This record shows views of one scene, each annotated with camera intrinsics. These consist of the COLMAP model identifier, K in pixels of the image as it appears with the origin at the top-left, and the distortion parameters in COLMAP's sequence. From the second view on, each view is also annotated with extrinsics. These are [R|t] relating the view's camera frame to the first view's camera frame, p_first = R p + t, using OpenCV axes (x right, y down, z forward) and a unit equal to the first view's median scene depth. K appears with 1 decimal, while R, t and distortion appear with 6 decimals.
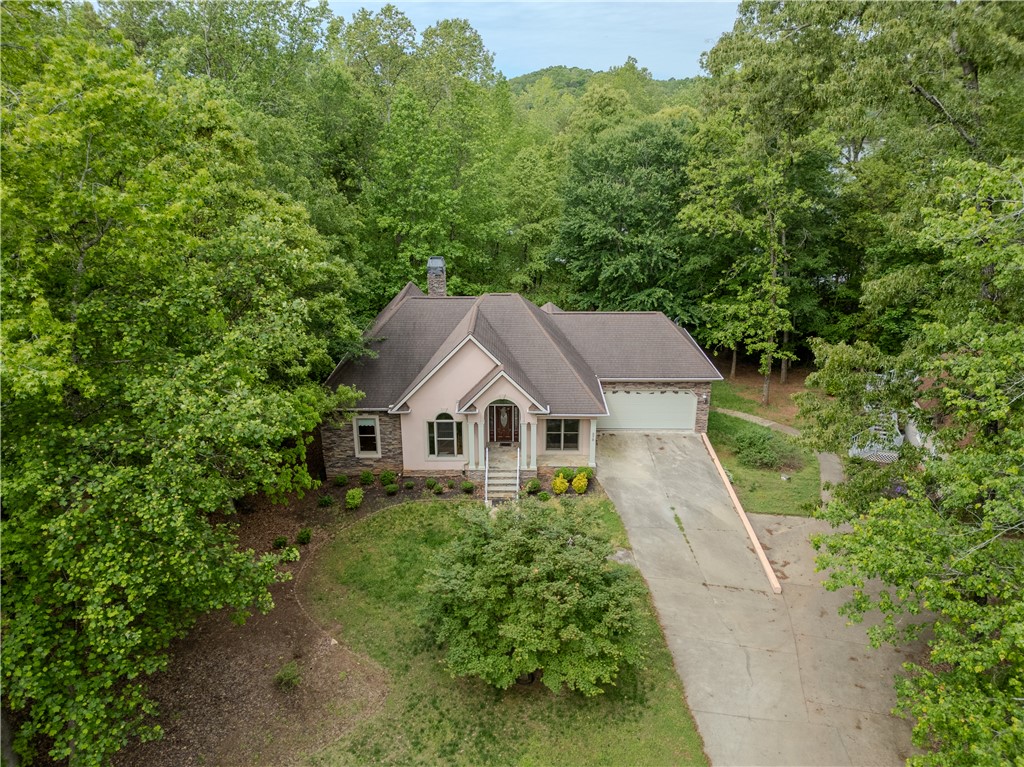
lens RADIAL K [[715.7, 0, 517.5], [0, 715.7, 384.3], [0, 0, 1]] dist [0.082607, -0.082310]
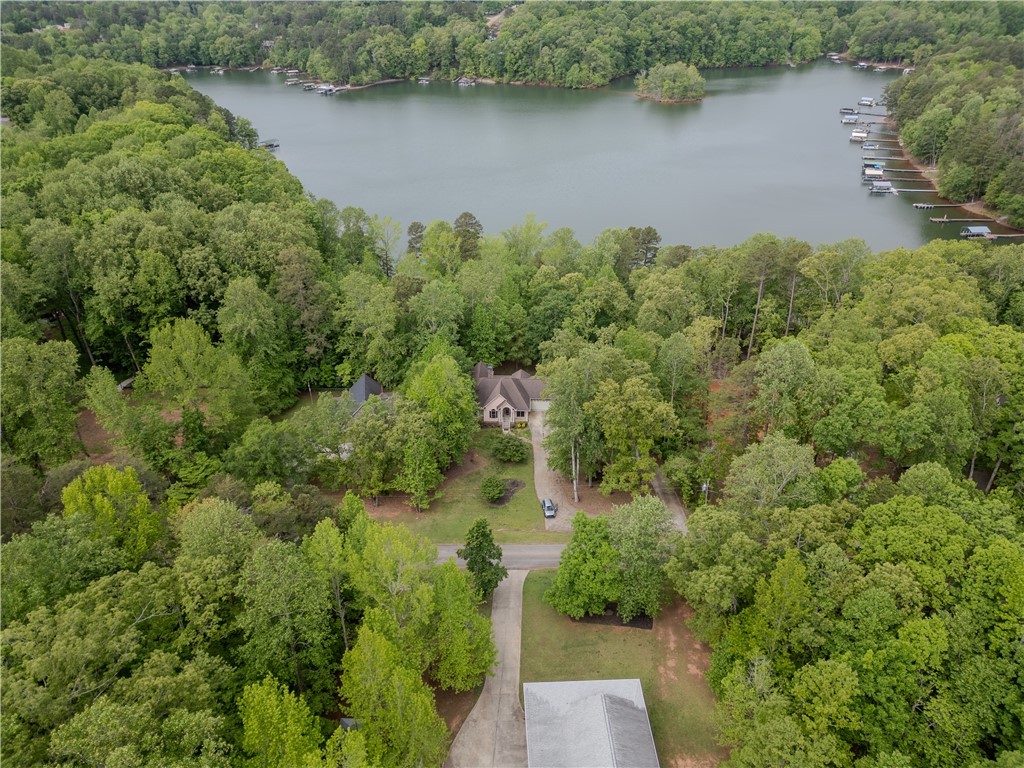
lens RADIAL K [[715.7, 0, 517.5], [0, 715.7, 384.8], [0, 0, 1]] dist [0.082607, -0.082310]
pose [[0.999716, 0.010633, -0.021315, 0.143397], [-0.006564, 0.983163, 0.182610, -0.942069], [0.022898, -0.182419, 0.982954, -3.408235]]
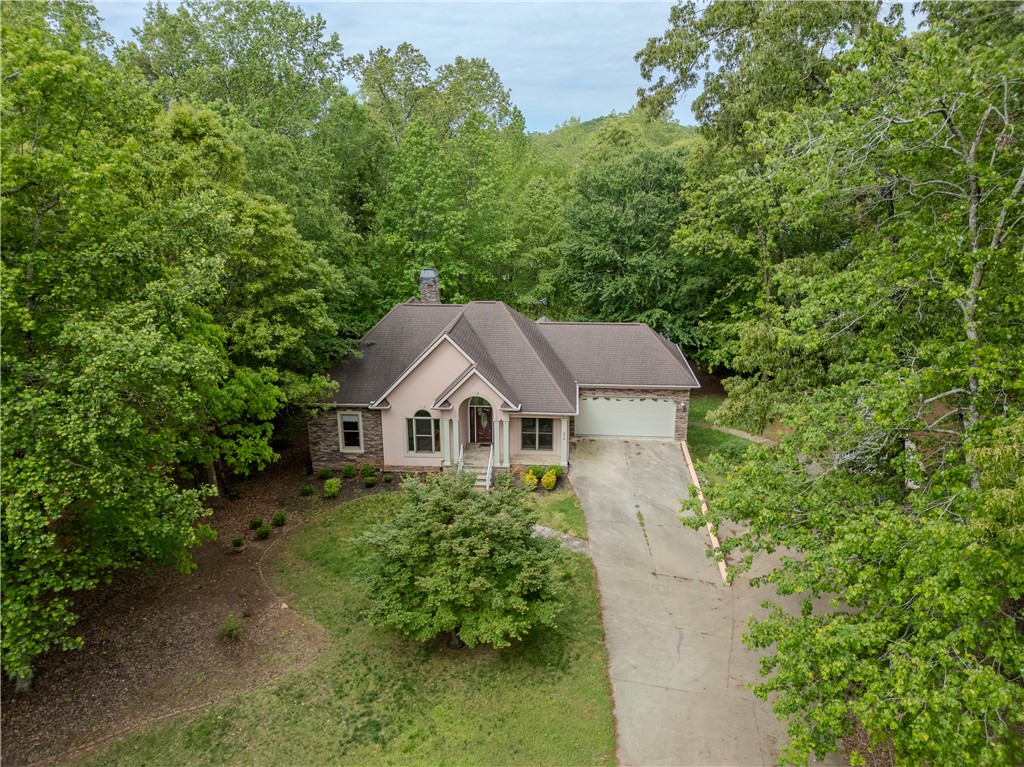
lens RADIAL K [[715.7, 0, 517.5], [0, 715.7, 384.3], [0, 0, 1]] dist [0.082607, -0.082310]
pose [[0.997339, 0.018937, -0.070399, 0.112407], [-0.023209, 0.997907, -0.060360, 0.064073], [0.069109, 0.061833, 0.995691, -0.036905]]
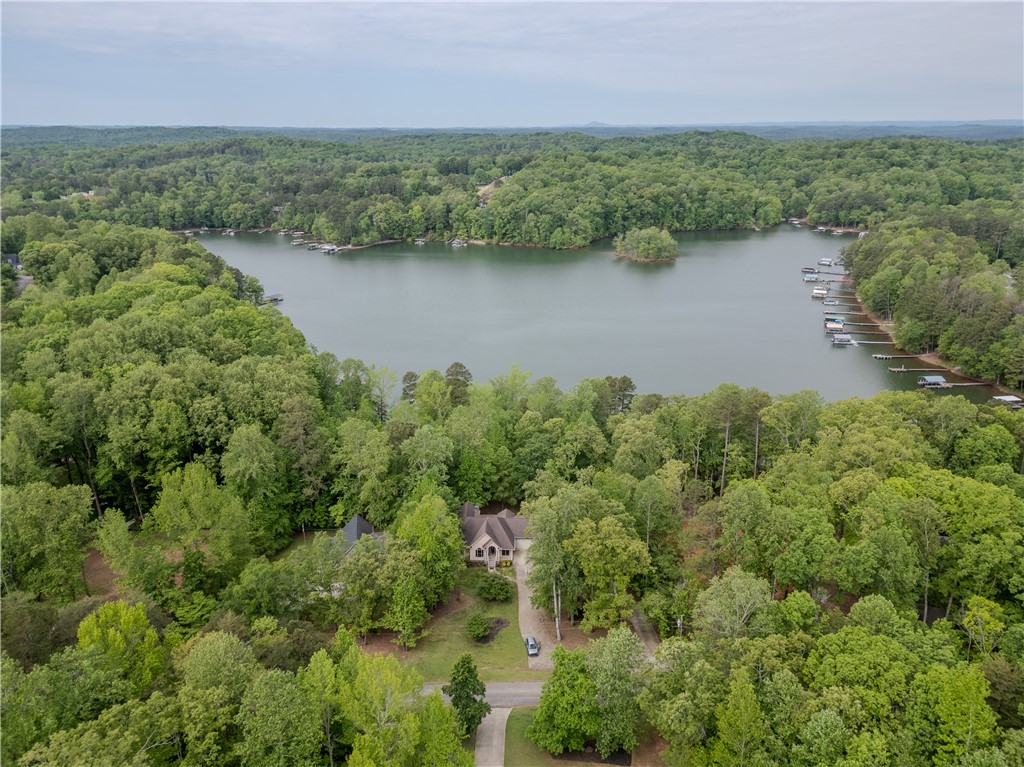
lens RADIAL K [[715.7, 0, 517.5], [0, 715.7, 384.3], [0, 0, 1]] dist [0.082607, -0.082310]
pose [[0.999945, 0.006556, -0.008175, 0.177809], [-0.006657, 0.999901, -0.012392, -0.985346], [0.008093, 0.012445, 0.999890, -3.738291]]
